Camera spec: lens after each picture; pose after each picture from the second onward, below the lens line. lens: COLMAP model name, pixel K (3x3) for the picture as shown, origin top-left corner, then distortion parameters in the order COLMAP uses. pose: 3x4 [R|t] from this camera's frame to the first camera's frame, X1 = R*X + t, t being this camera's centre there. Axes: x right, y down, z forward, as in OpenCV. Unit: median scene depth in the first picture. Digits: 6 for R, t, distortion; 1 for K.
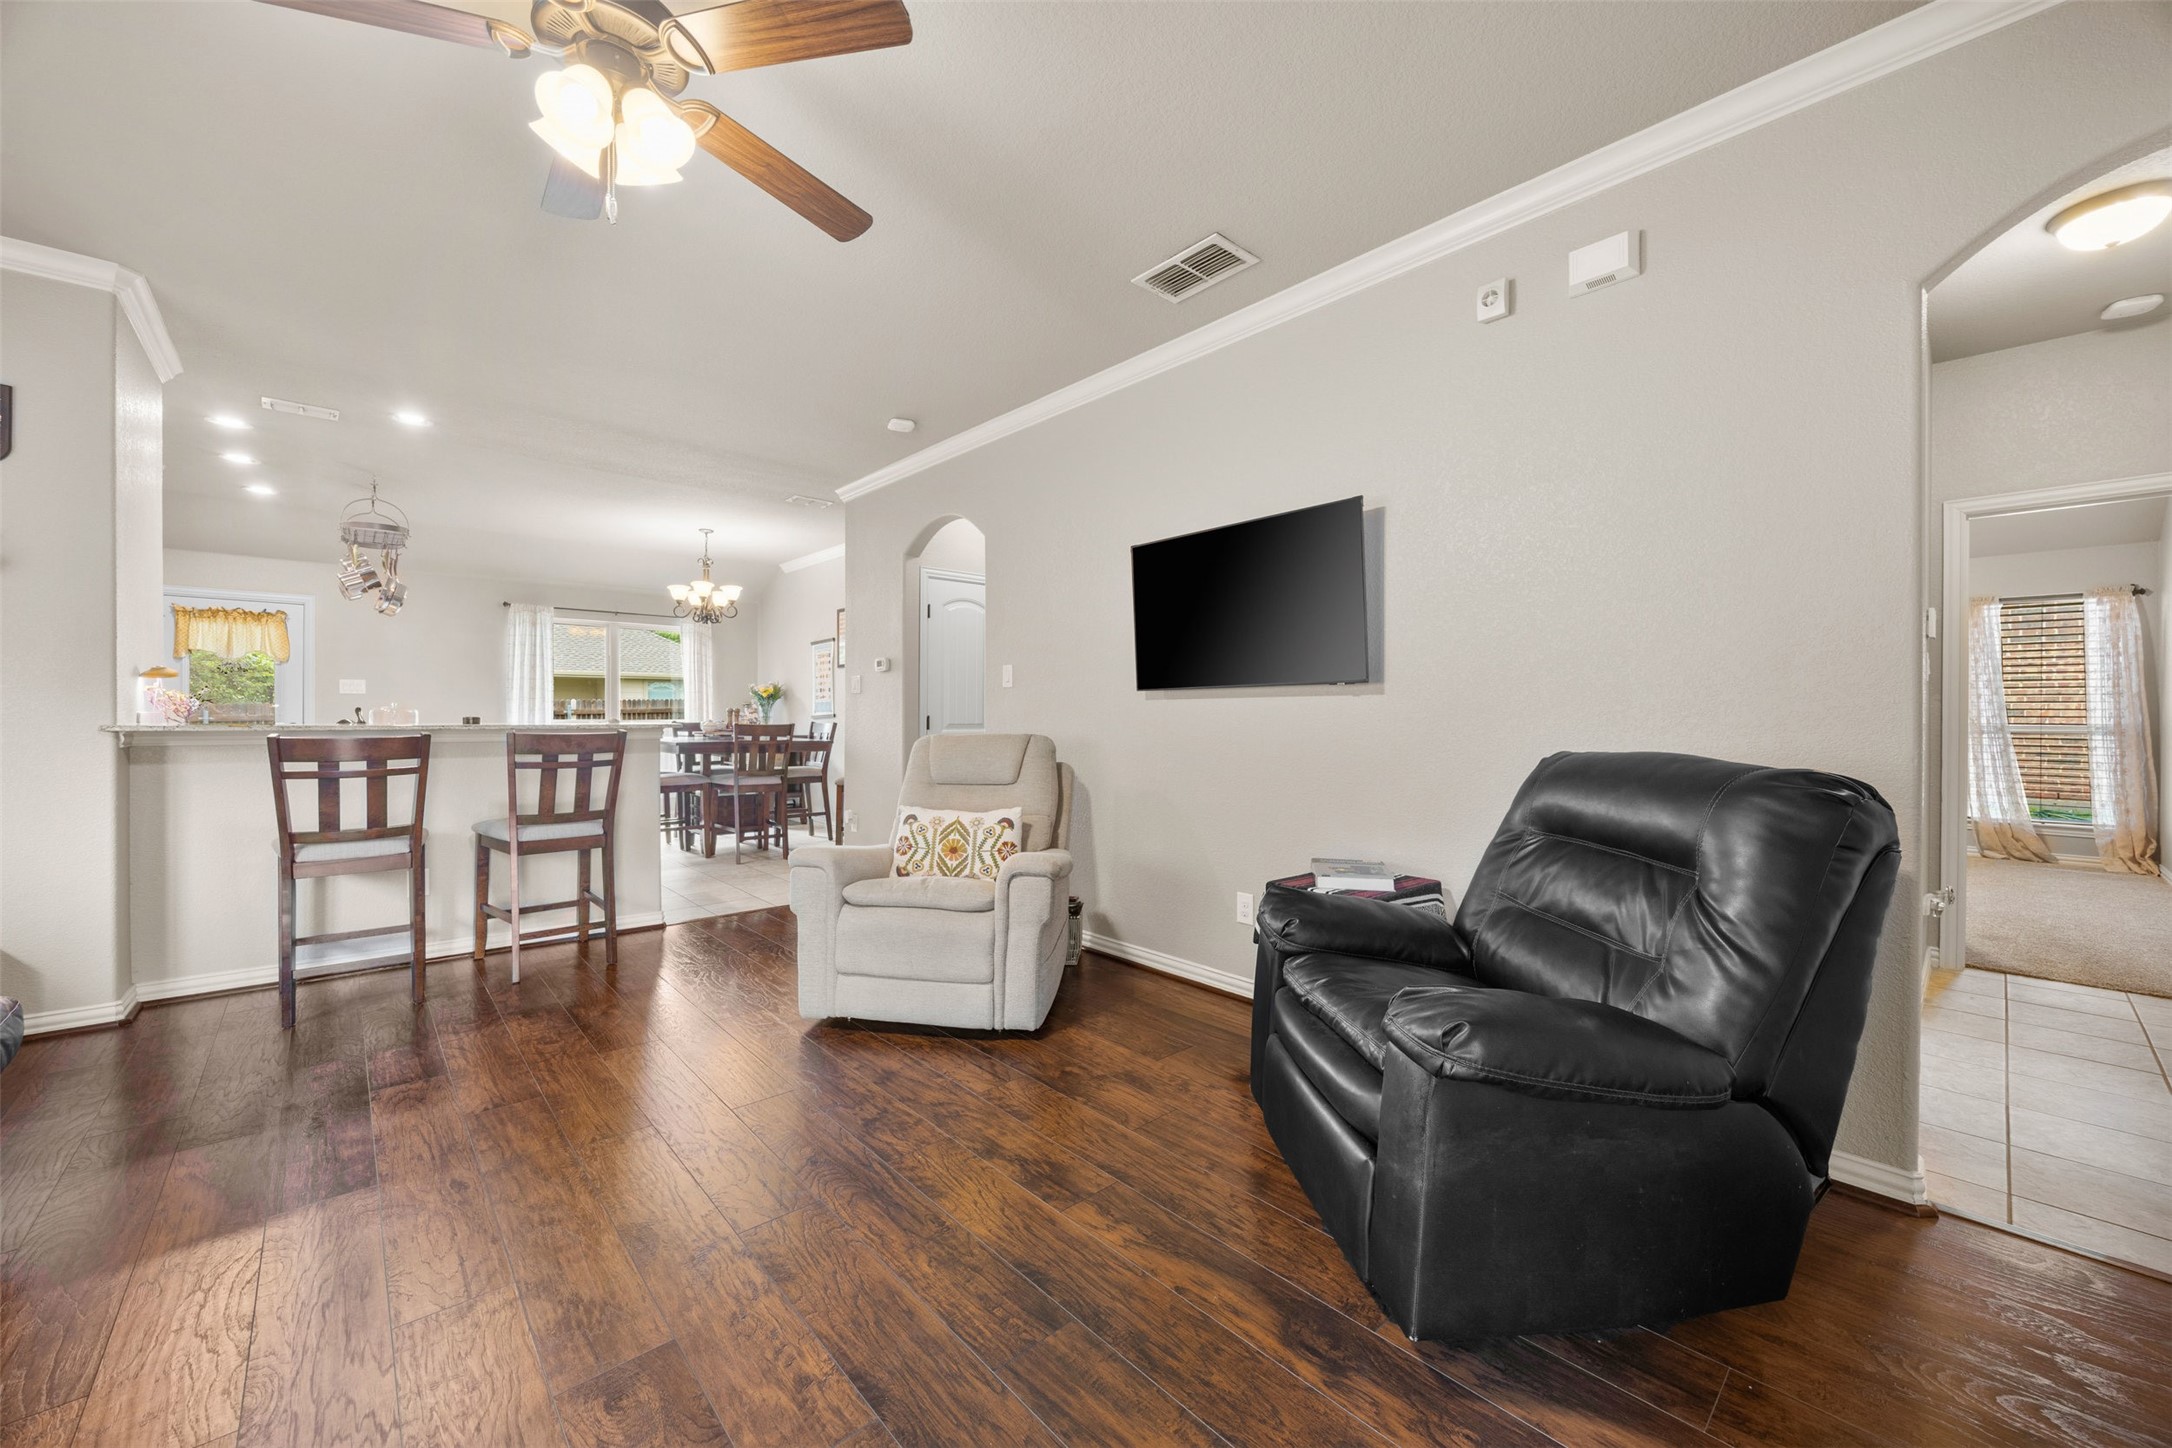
lens RADIAL K [[830.8, 0, 1088.2], [0, 830.8, 712.6], [0, 0, 1]] dist [-0.002858, 0.000296]
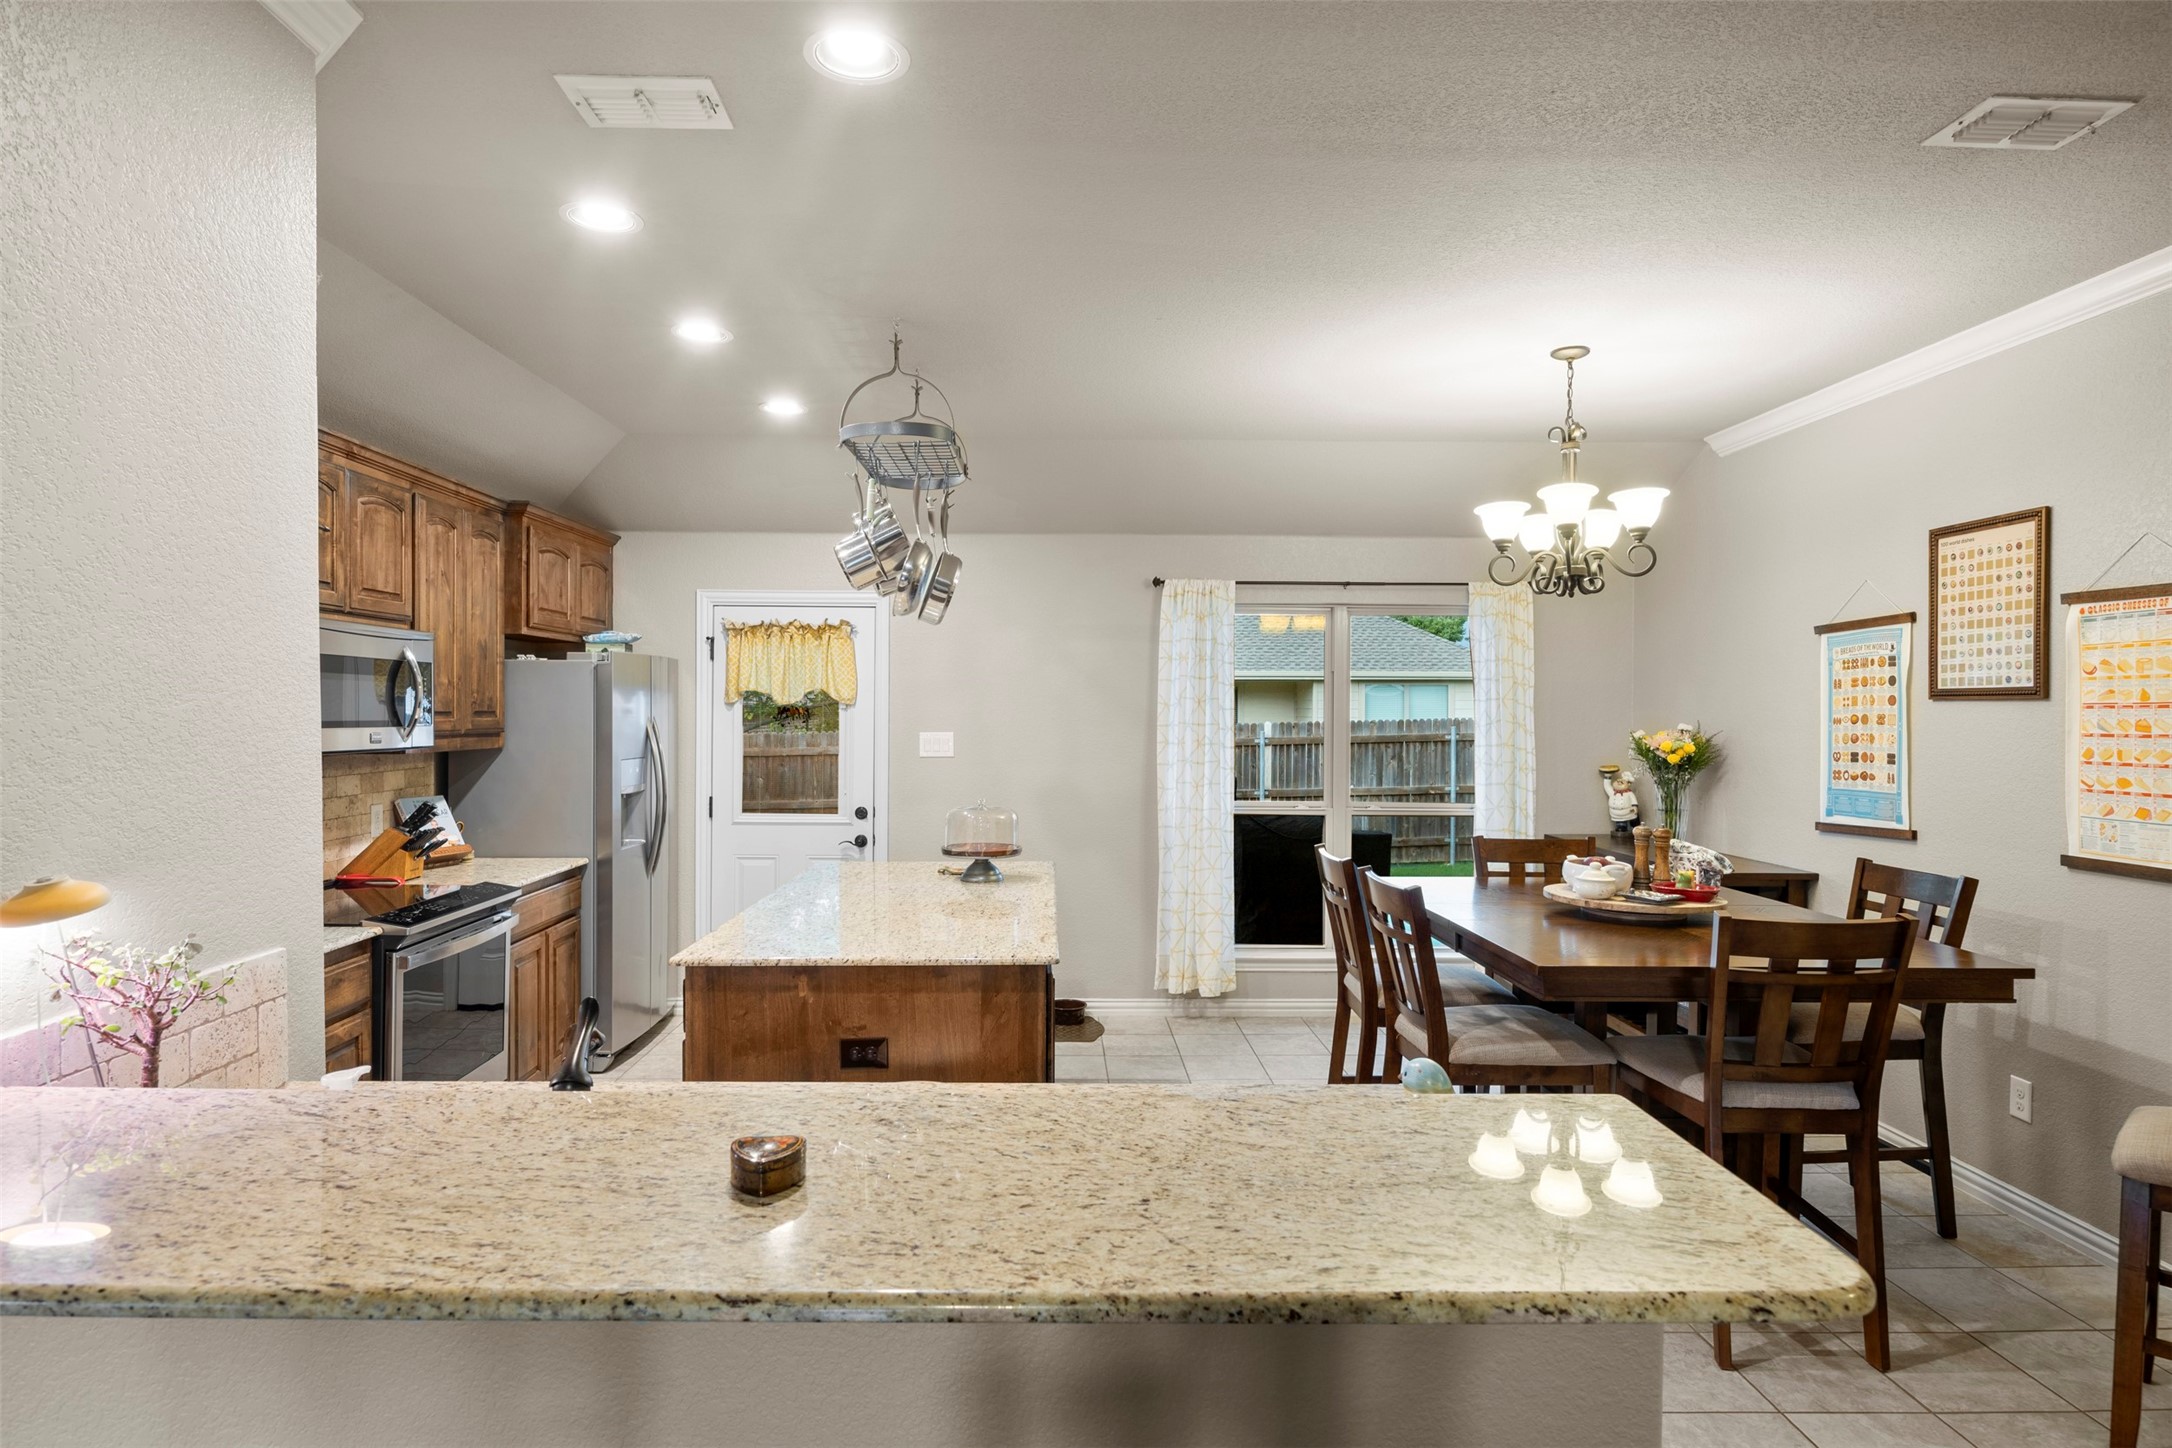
lens RADIAL K [[1199.4, 0, 1069.1], [0, 1199.4, 713.6], [0, 0, 1]] dist [0.005150, -0.000223]
pose [[0.751606, 0.002193, -0.659608, -0.392388], [-0.000083, 0.999995, 0.003230, -0.080365], [0.659612, -0.002373, 0.751602, 0.632529]]
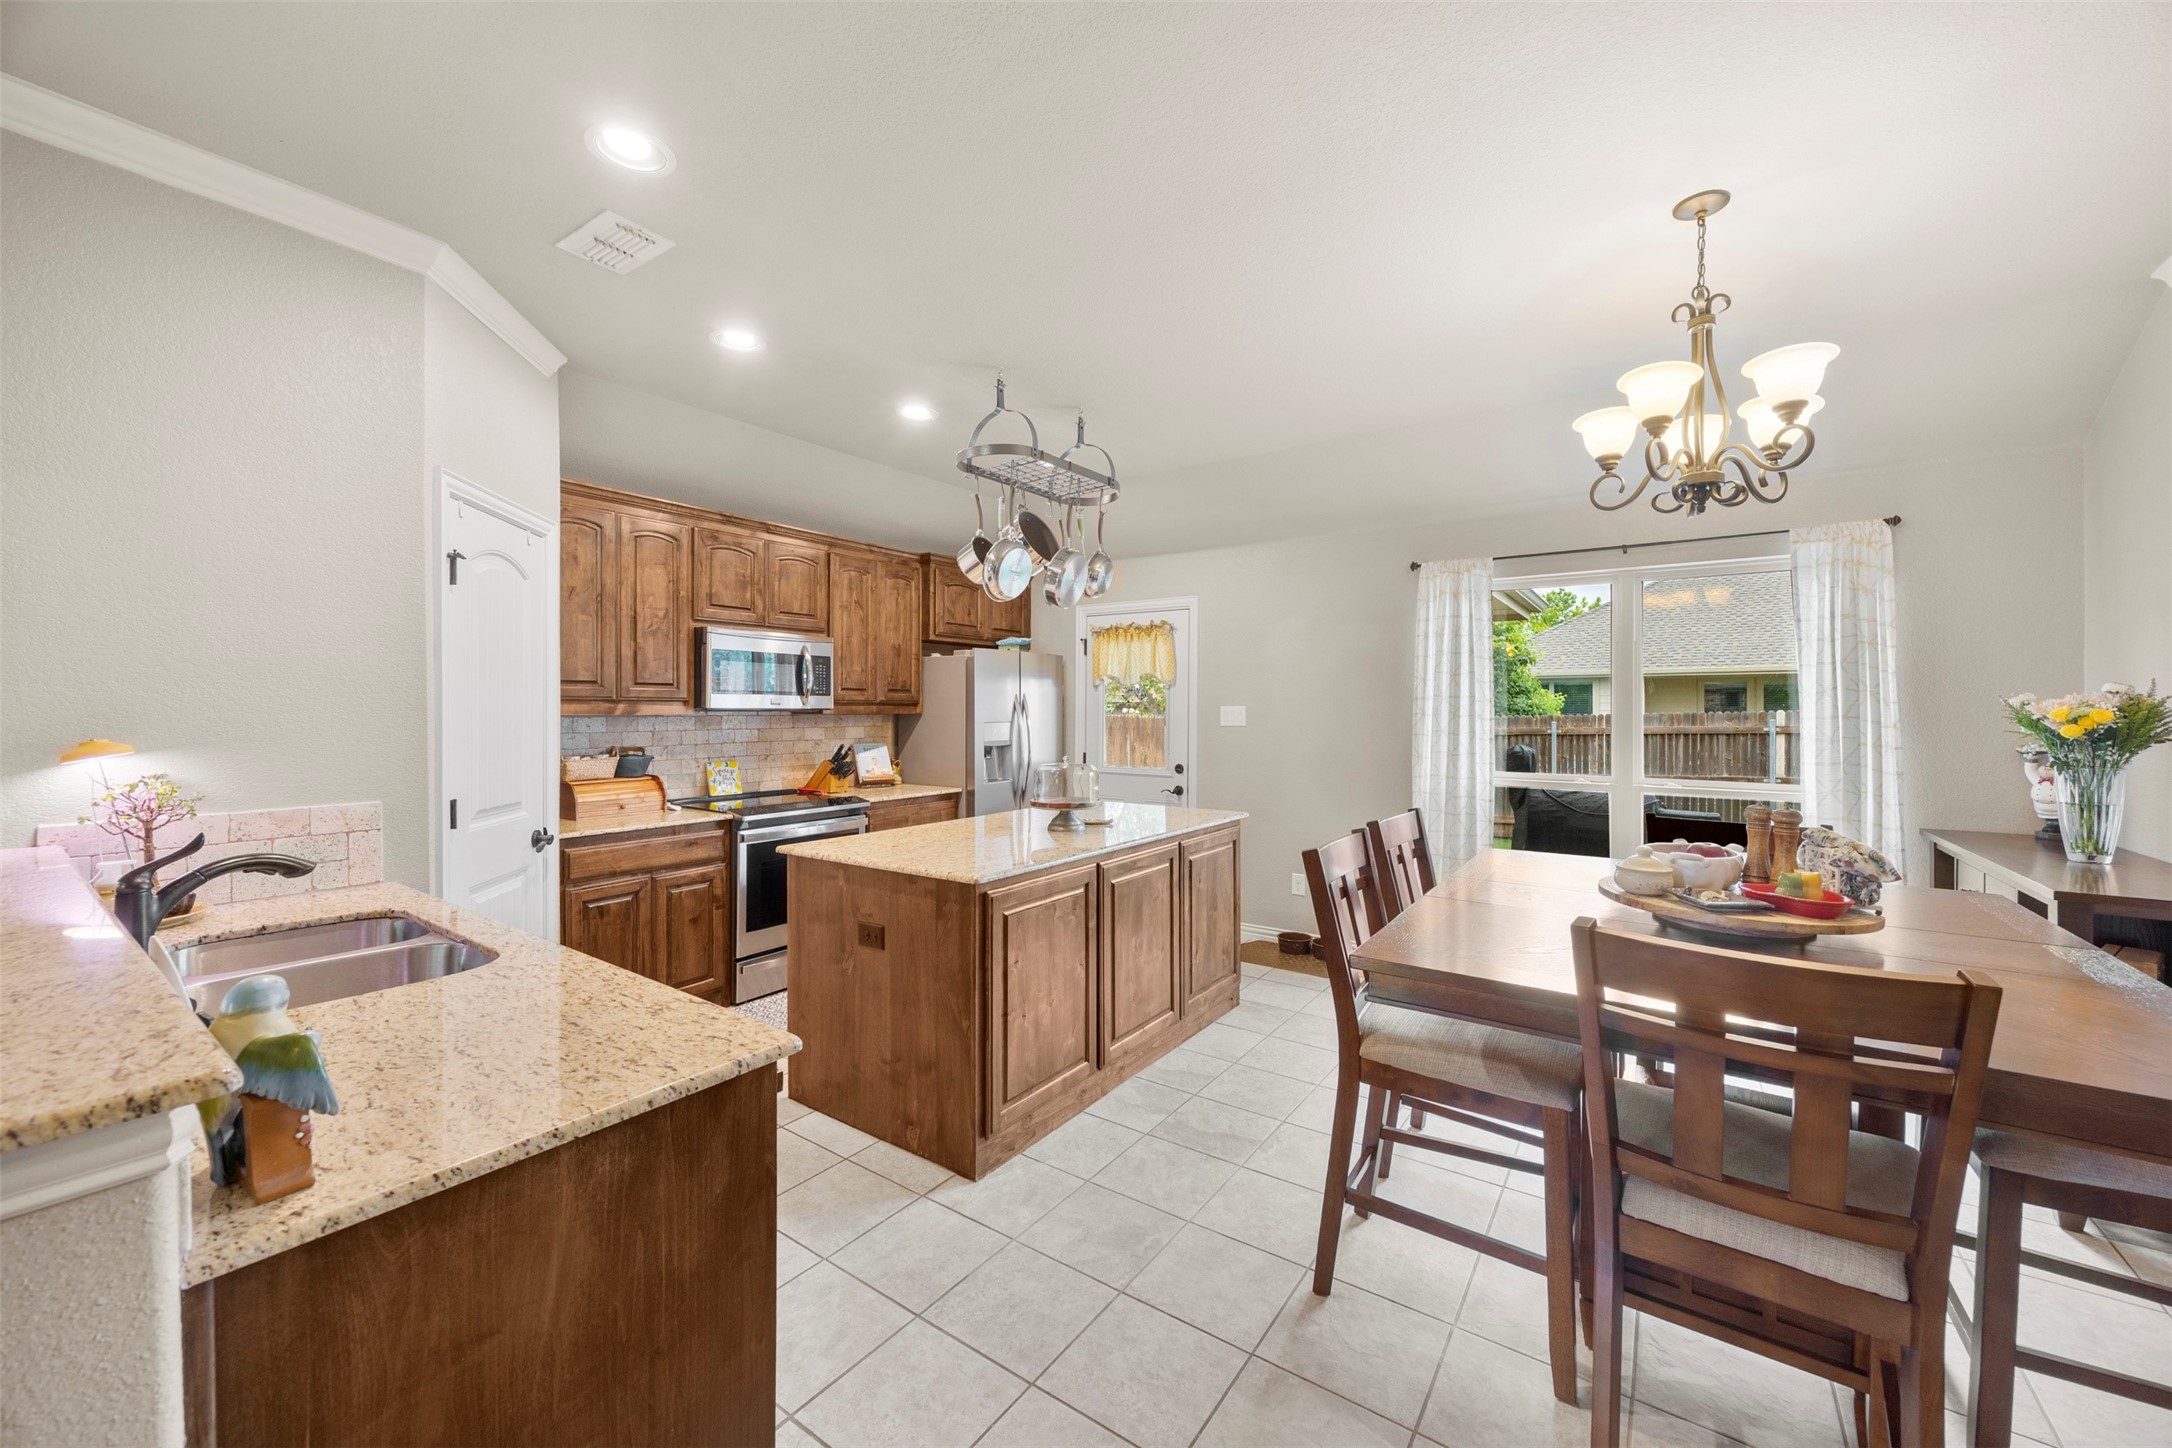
lens RADIAL K [[830.8, 0, 1080.7], [0, 830.8, 709.0], [0, 0, 1]] dist [-0.002858, 0.000296]
pose [[0.209476, -0.002887, -0.977809, -0.312221], [0.001567, 0.999995, -0.002617, -0.051405], [0.977812, -0.000984, 0.209480, 1.048758]]
